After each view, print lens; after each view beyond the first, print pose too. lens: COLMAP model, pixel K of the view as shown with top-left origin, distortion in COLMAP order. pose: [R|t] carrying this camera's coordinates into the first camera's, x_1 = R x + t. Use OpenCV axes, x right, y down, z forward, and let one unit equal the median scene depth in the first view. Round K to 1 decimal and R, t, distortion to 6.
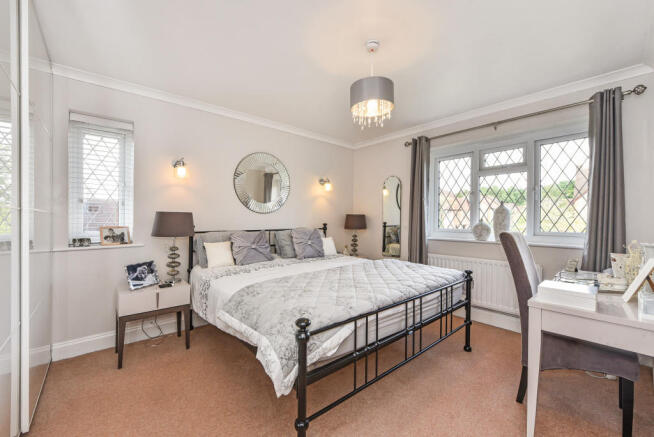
lens RADIAL K [[267.7, 0, 327.5], [0, 267.7, 217.8], [0, 0, 1]] dist [-0.004136, -0.000202]
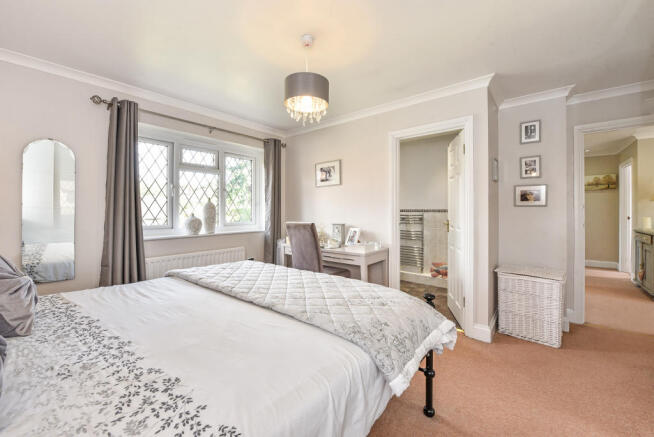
lens RADIAL K [[267.7, 0, 327.5], [0, 267.7, 214.6], [0, 0, 1]] dist [-0.004136, -0.000202]
pose [[-0.156971, -0.008767, 0.987564, -0.513734], [0.005755, 0.999935, 0.009792, 0.002434], [-0.987586, 0.007220, -0.156910, 0.648040]]
